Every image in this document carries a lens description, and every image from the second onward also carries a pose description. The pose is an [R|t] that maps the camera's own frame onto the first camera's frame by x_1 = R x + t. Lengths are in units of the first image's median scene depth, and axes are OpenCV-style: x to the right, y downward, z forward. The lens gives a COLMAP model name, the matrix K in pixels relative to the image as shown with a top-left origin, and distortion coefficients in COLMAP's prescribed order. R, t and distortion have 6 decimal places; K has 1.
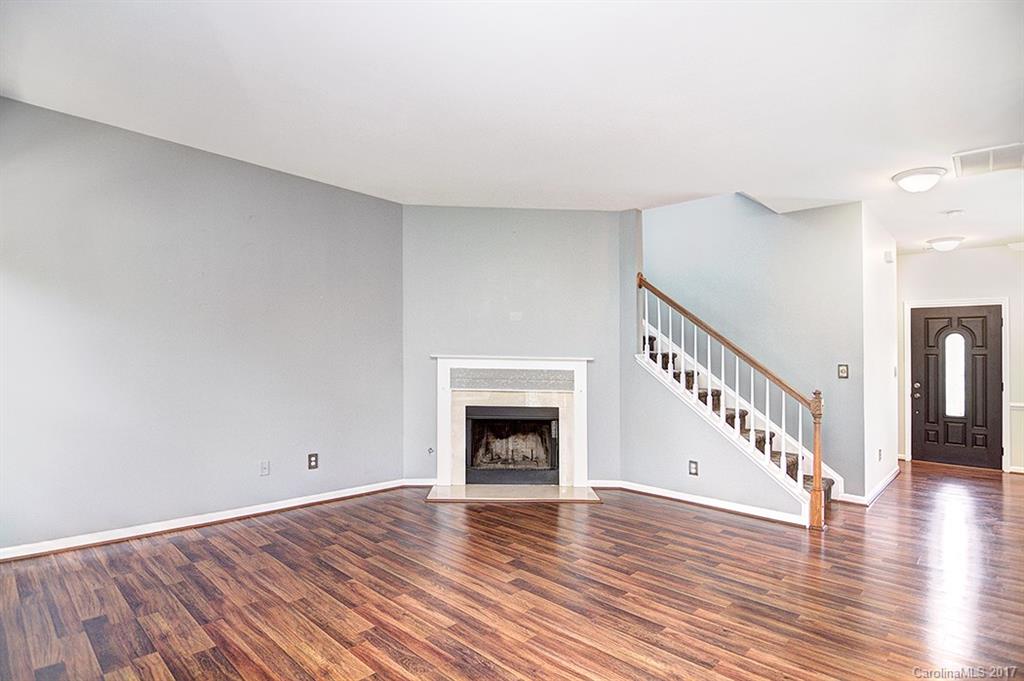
lens RADIAL K [[519.2, 0, 518.7], [0, 519.2, 348.6], [0, 0, 1]] dist [-0.000767, -0.014693]
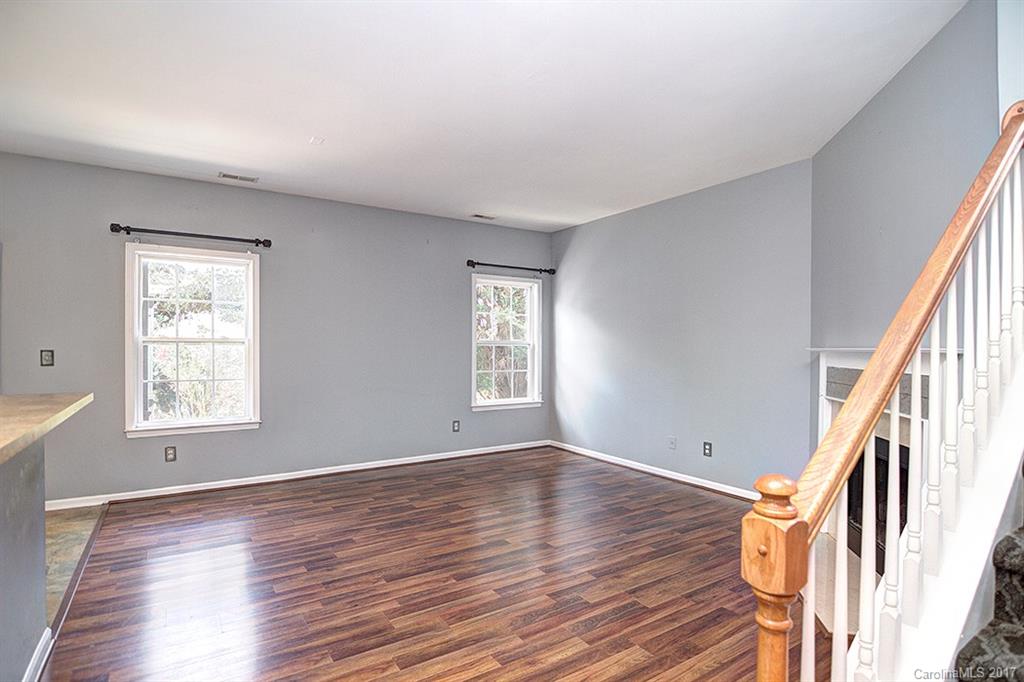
lens RADIAL K [[519.2, 0, 518.7], [0, 519.2, 349.1], [0, 0, 1]] dist [-0.000767, -0.014693]
pose [[-0.228263, -0.016987, -0.973451, 1.154979], [0.011434, 0.999732, -0.020127, 0.039516], [0.973532, -0.015725, -0.228007, 1.333013]]
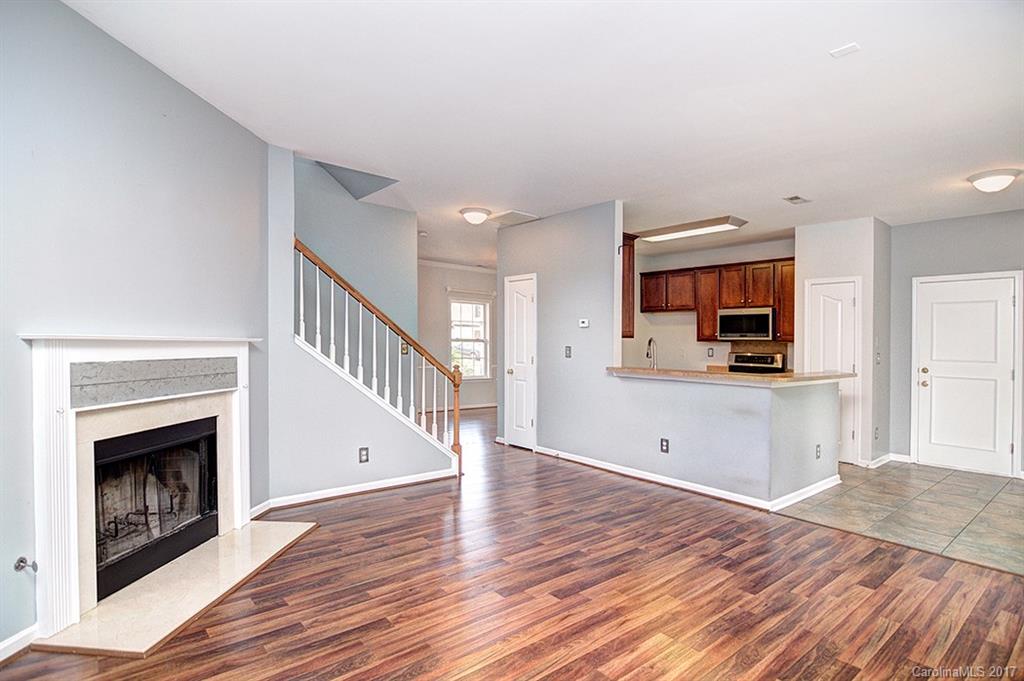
lens RADIAL K [[519.2, 0, 518.7], [0, 519.2, 348.6], [0, 0, 1]] dist [-0.000767, -0.014693]
pose [[0.121288, -0.024892, 0.992305, -0.919789], [-0.035787, 0.998926, 0.029432, -0.004897], [-0.991972, -0.039082, 0.120267, 0.996784]]
